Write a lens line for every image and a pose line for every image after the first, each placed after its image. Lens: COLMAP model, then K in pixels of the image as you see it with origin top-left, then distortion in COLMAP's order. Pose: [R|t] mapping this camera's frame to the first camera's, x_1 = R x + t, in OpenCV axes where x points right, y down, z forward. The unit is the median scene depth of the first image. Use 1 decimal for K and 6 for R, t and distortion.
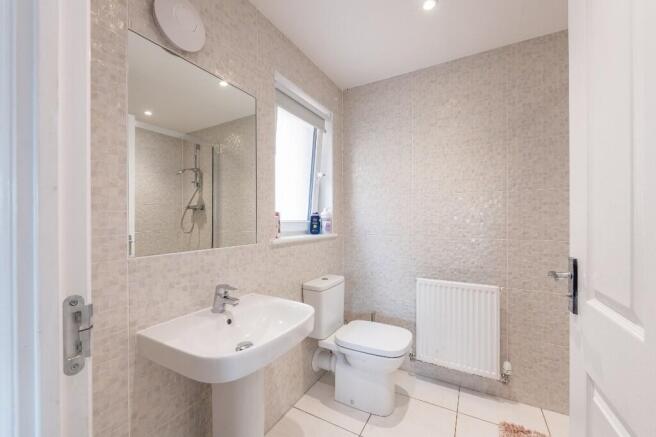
lens RADIAL K [[264.6, 0, 328.9], [0, 264.6, 219.0], [0, 0, 1]] dist [0.001397, -0.001220]
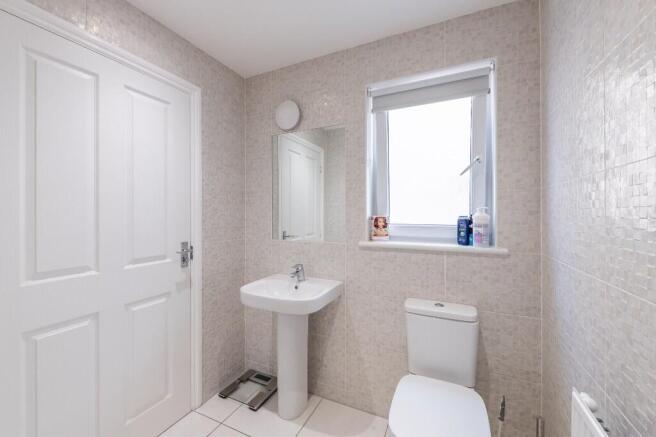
lens RADIAL K [[264.6, 0, 329.8], [0, 264.6, 215.5], [0, 0, 1]] dist [0.001397, -0.001220]
pose [[0.095308, 0.002324, -0.995445, 0.651662], [-0.006043, 0.999980, 0.001756, -0.023448], [0.995429, 0.005848, 0.095321, 0.566645]]
